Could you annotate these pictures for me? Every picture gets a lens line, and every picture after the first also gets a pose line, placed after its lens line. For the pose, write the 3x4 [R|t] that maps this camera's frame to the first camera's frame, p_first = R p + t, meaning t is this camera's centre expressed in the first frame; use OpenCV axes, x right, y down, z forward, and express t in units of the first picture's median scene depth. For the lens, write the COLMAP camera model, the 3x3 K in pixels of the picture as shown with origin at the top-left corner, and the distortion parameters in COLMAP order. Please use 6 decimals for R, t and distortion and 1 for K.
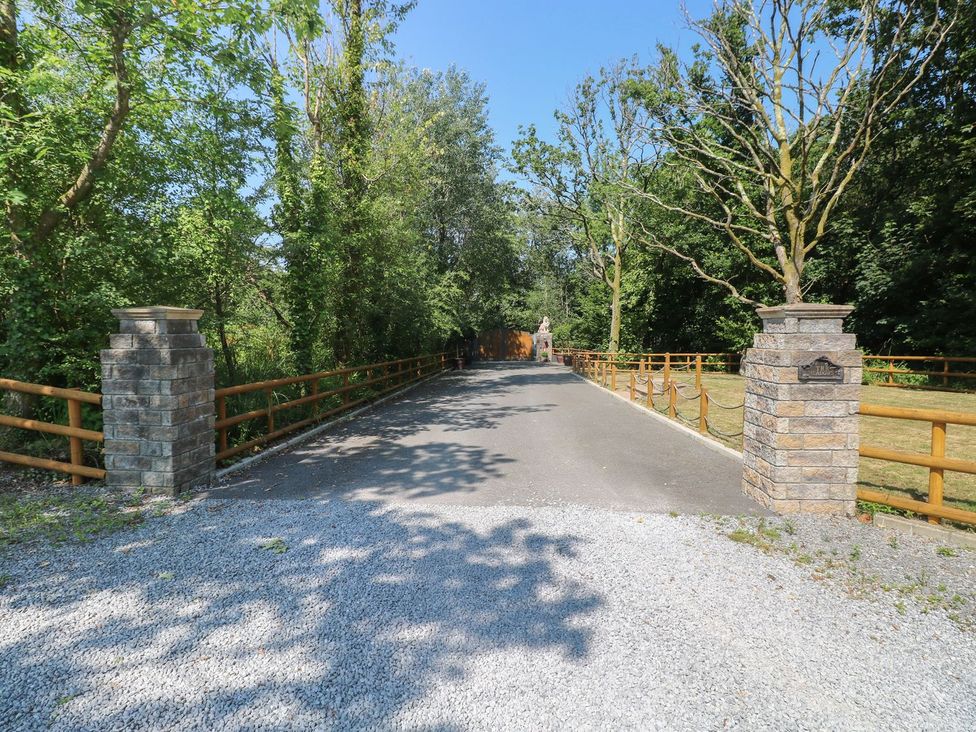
lens RADIAL K [[511.8, 0, 502.9], [0, 511.8, 366.1], [0, 0, 1]] dist [-0.007383, -0.002301]
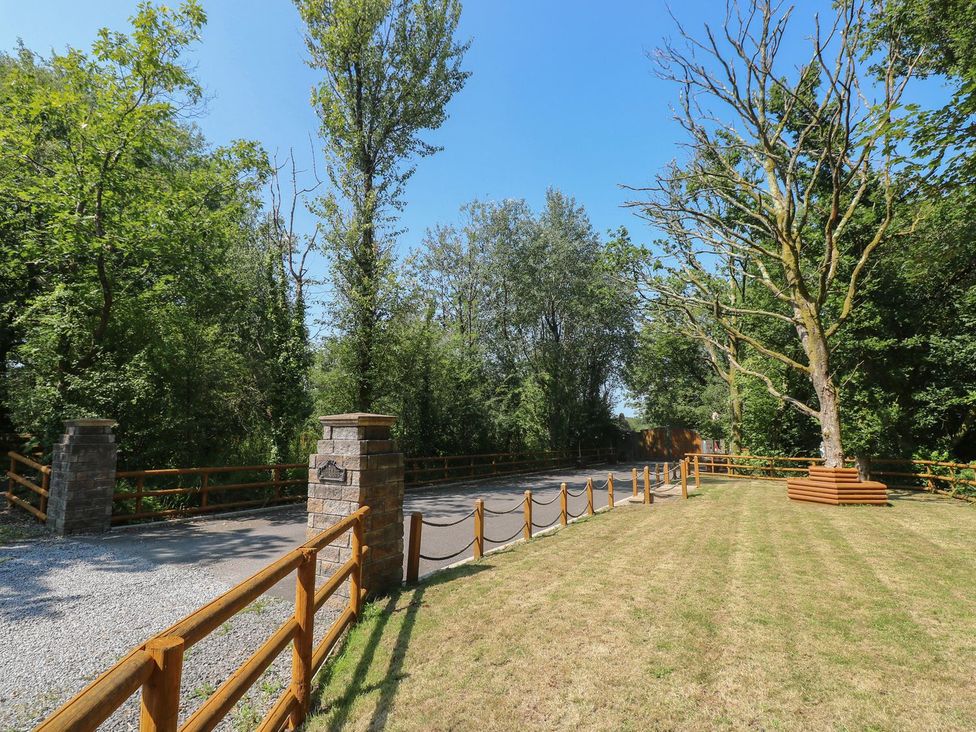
lens RADIAL K [[523.8, 0, 502.4], [0, 523.8, 368.7], [0, 0, 1]] dist [0.003331, -0.013372]
pose [[0.890260, -0.049065, -0.452802, 0.443185], [-0.032037, 0.984972, -0.169718, -0.010110], [0.454325, 0.165600, 0.875309, 0.033003]]
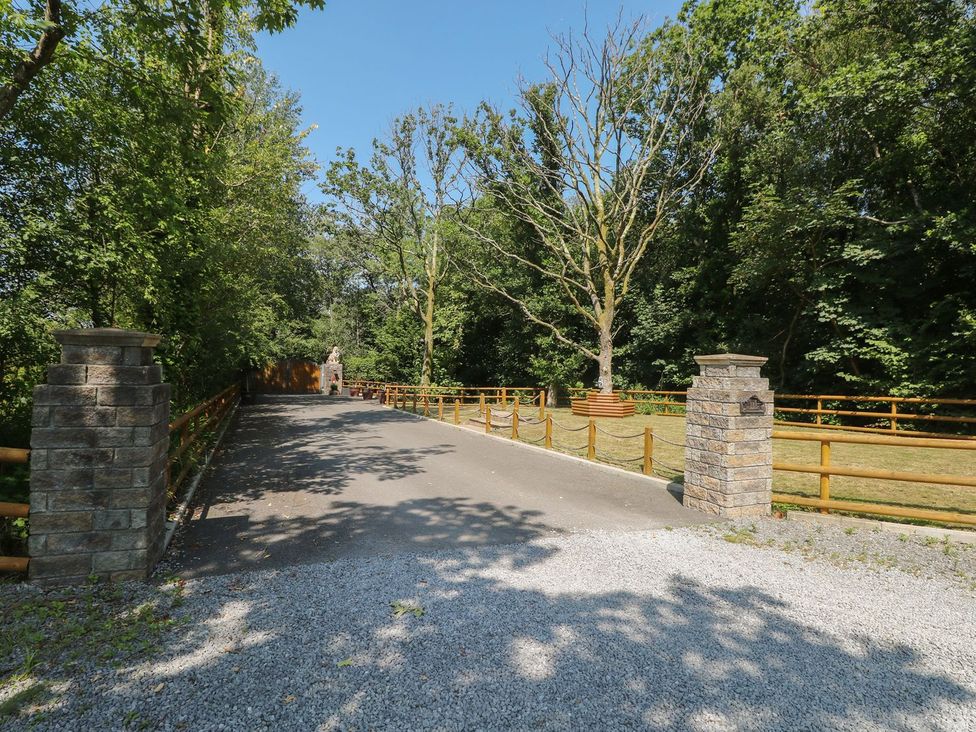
lens RADIAL K [[523.8, 0, 502.4], [0, 523.8, 368.7], [0, 0, 1]] dist [0.003331, -0.013372]
pose [[0.897335, 0.021446, 0.440828, -0.165152], [0.003592, 0.998431, -0.055885, -0.004084], [-0.441335, 0.051732, 0.895850, 0.019058]]
